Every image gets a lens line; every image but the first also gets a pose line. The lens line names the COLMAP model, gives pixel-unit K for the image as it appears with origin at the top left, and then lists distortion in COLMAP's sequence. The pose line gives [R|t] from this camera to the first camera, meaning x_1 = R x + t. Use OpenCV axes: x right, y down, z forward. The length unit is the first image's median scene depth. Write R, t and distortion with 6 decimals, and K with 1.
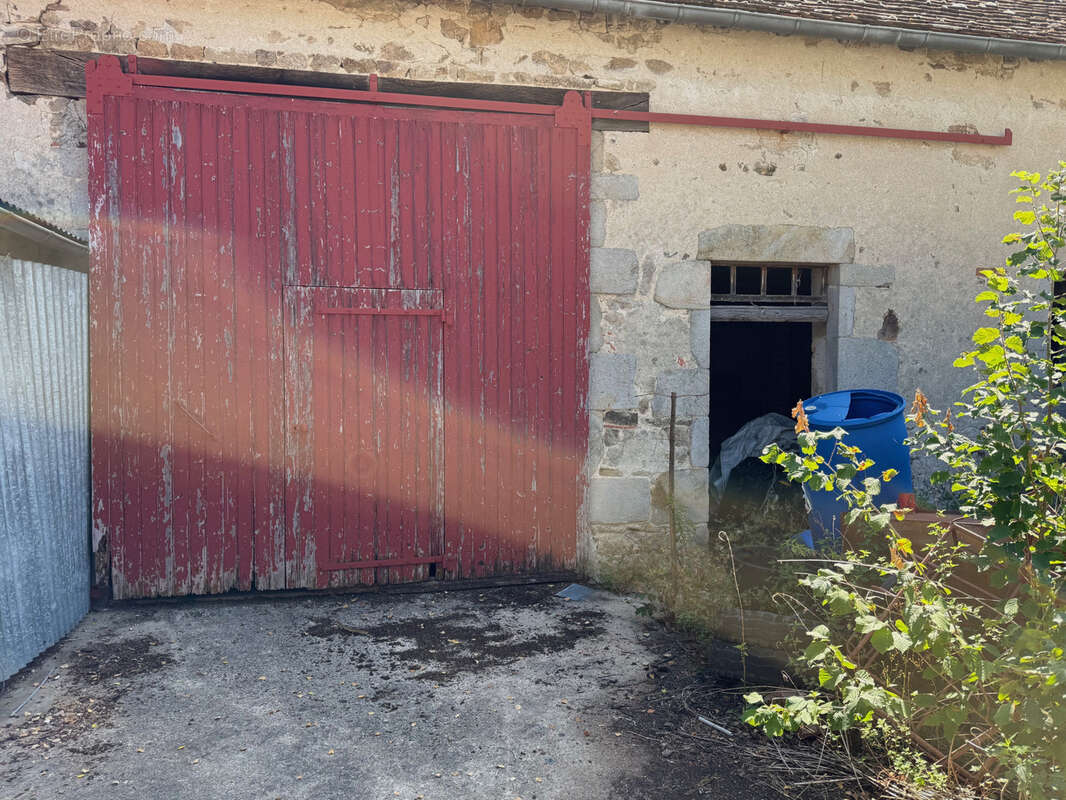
lens RADIAL K [[748.6, 0, 533.0], [0, 748.6, 400.0], [0, 0, 1]] dist [0.083251, -0.088441]
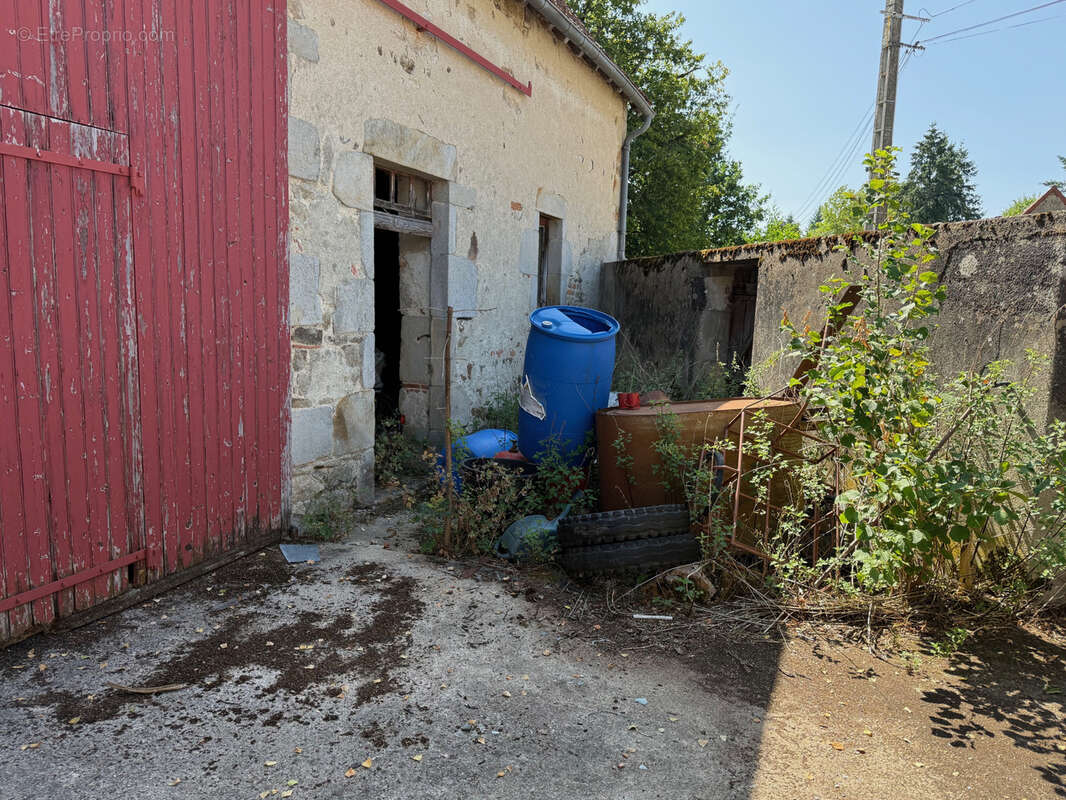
lens RADIAL K [[763.5, 0, 533.0], [0, 763.5, 400.0], [0, 0, 1]] dist [0.080576, -0.119114]
pose [[0.576926, -0.087602, 0.812085, -0.472145], [-0.003859, 0.993929, 0.109960, 0.000477], [-0.816788, -0.066573, 0.573085, 0.345260]]
